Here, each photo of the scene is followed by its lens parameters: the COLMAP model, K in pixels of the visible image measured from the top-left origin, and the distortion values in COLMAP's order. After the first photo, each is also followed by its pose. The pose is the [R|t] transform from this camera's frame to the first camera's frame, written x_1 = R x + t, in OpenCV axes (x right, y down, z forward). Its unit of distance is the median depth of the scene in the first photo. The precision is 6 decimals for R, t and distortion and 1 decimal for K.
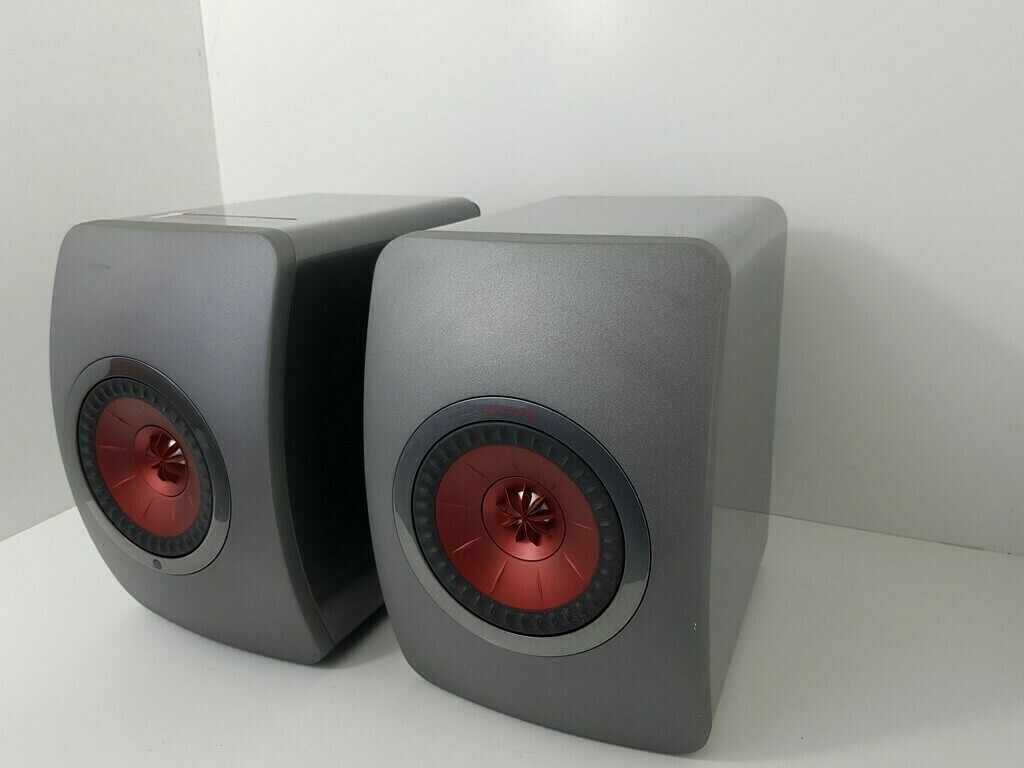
lens RADIAL K [[770.8, 0, 507.9], [0, 770.8, 360.0], [0, 0, 1]] dist [0.099481, -0.185847]
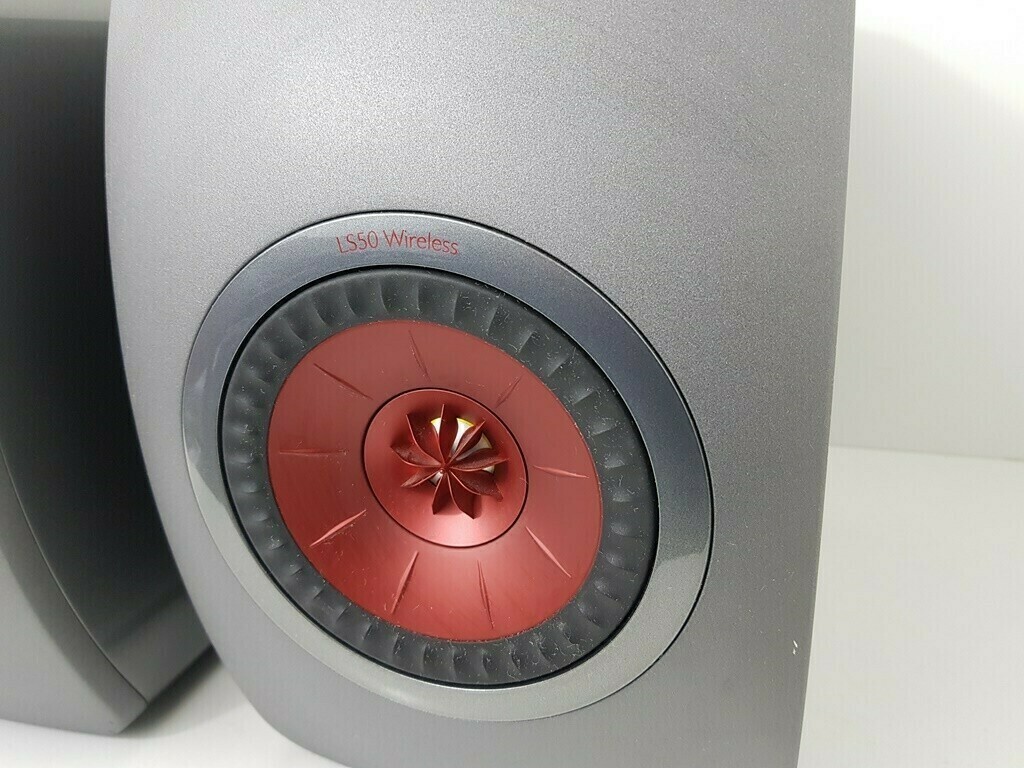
lens RADIAL K [[770.8, 0, 507.9], [0, 770.8, 360.0], [0, 0, 1]] dist [0.099481, -0.185847]
pose [[0.992144, -0.066508, 0.105958, 0.012058], [0.060732, 0.996534, 0.056843, 0.103642], [-0.109371, -0.049962, 0.992745, 0.476654]]
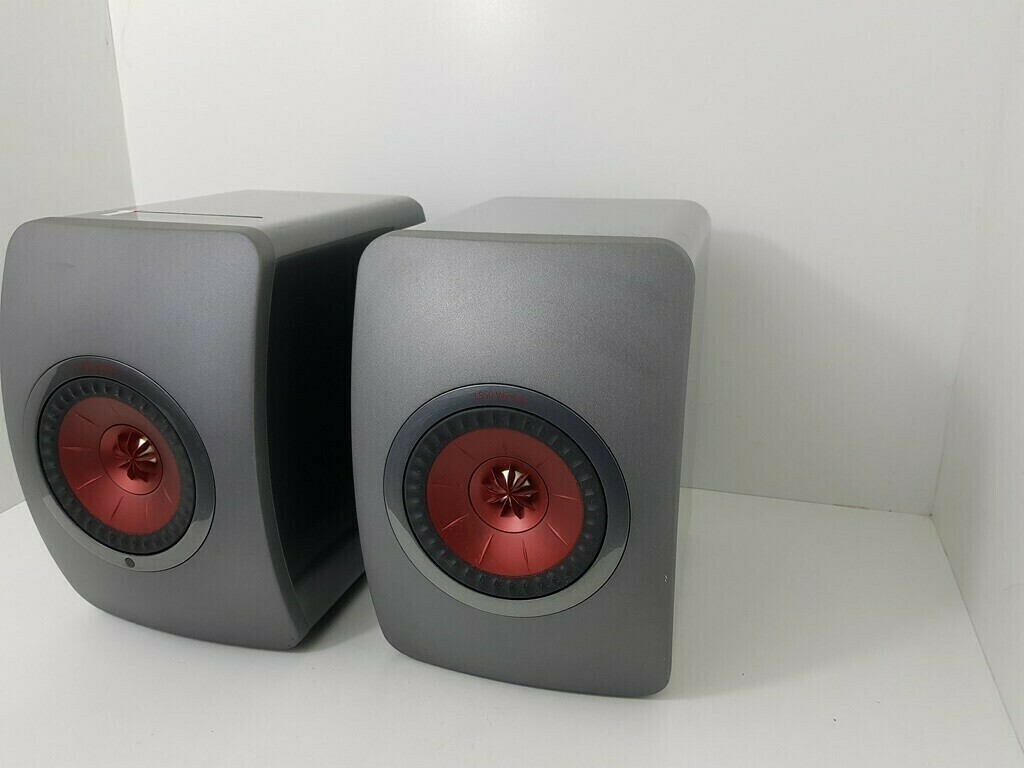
lens RADIAL K [[770.0, 0, 512.0], [0, 770.0, 384.0], [0, 0, 1]] dist [0.091562, -0.176437]
pose [[0.986035, -0.027114, 0.164315, -0.148111], [0.021425, 0.999111, 0.036297, 0.007912], [-0.165153, -0.032270, 0.985740, -0.073788]]
